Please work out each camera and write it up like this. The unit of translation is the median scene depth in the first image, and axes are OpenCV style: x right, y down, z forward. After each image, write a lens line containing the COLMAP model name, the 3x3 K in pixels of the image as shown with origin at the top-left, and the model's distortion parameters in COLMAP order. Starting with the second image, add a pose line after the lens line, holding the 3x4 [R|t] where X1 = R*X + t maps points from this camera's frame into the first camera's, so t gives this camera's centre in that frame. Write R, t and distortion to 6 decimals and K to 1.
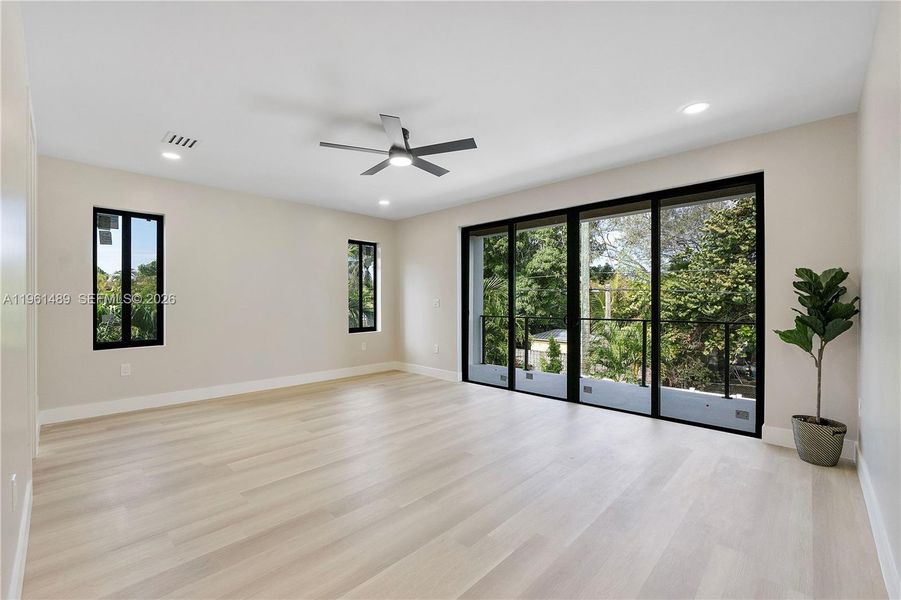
lens RADIAL K [[381.9, 0, 451.7], [0, 381.9, 304.1], [0, 0, 1]] dist [-0.007783, -0.001121]
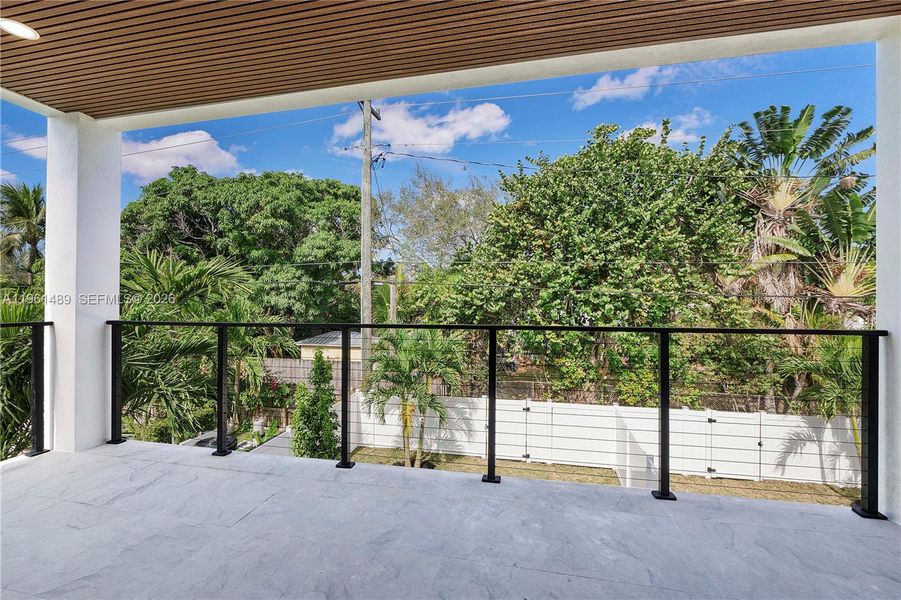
lens RADIAL K [[381.9, 0, 452.0], [0, 381.9, 298.3], [0, 0, 1]] dist [-0.007783, -0.001121]
pose [[0.850842, -0.003852, 0.525407, 0.065601], [0.006095, 0.999978, -0.002540, -0.002702], [-0.525386, 0.005364, 0.850847, 0.180613]]
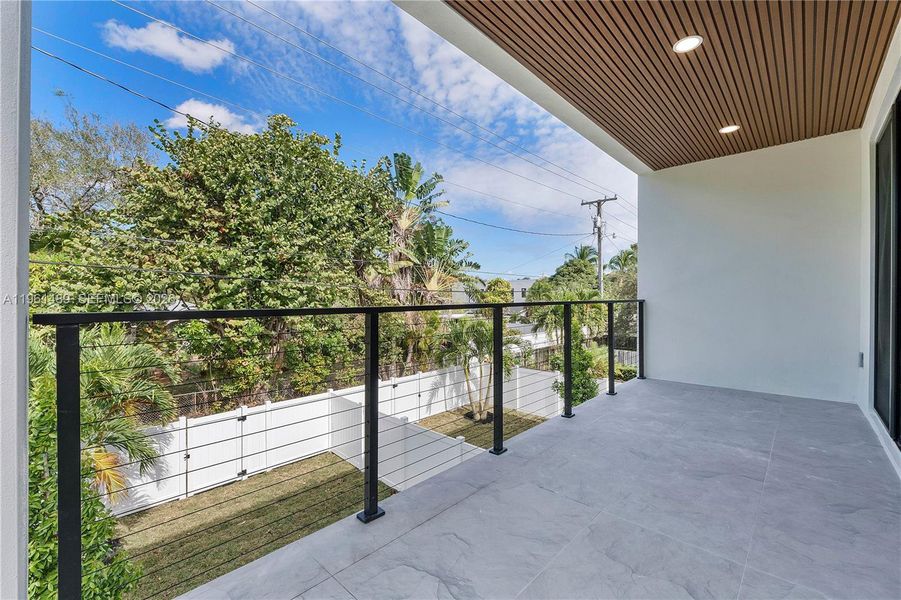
lens RADIAL K [[381.9, 0, 451.6], [0, 381.9, 296.7], [0, 0, 1]] dist [-0.007783, -0.001121]
pose [[-0.010329, -0.008064, 0.999914, -0.025435], [0.003740, 0.999960, 0.008103, 0.002397], [-0.999940, 0.003824, -0.010298, 0.333456]]
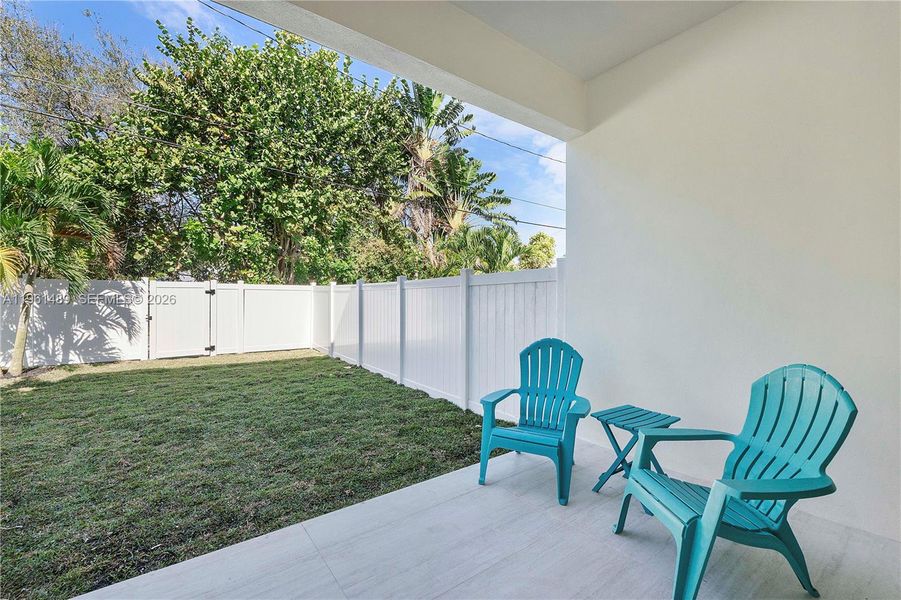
lens RADIAL K [[381.9, 0, 454.2], [0, 381.9, 301.9], [0, 0, 1]] dist [-0.007783, -0.001121]
pose [[0.166772, -0.015361, 0.985876, 0.042426], [-0.001098, 0.999875, 0.015765, 0.156470], [-0.985995, -0.003712, 0.166734, 0.225590]]
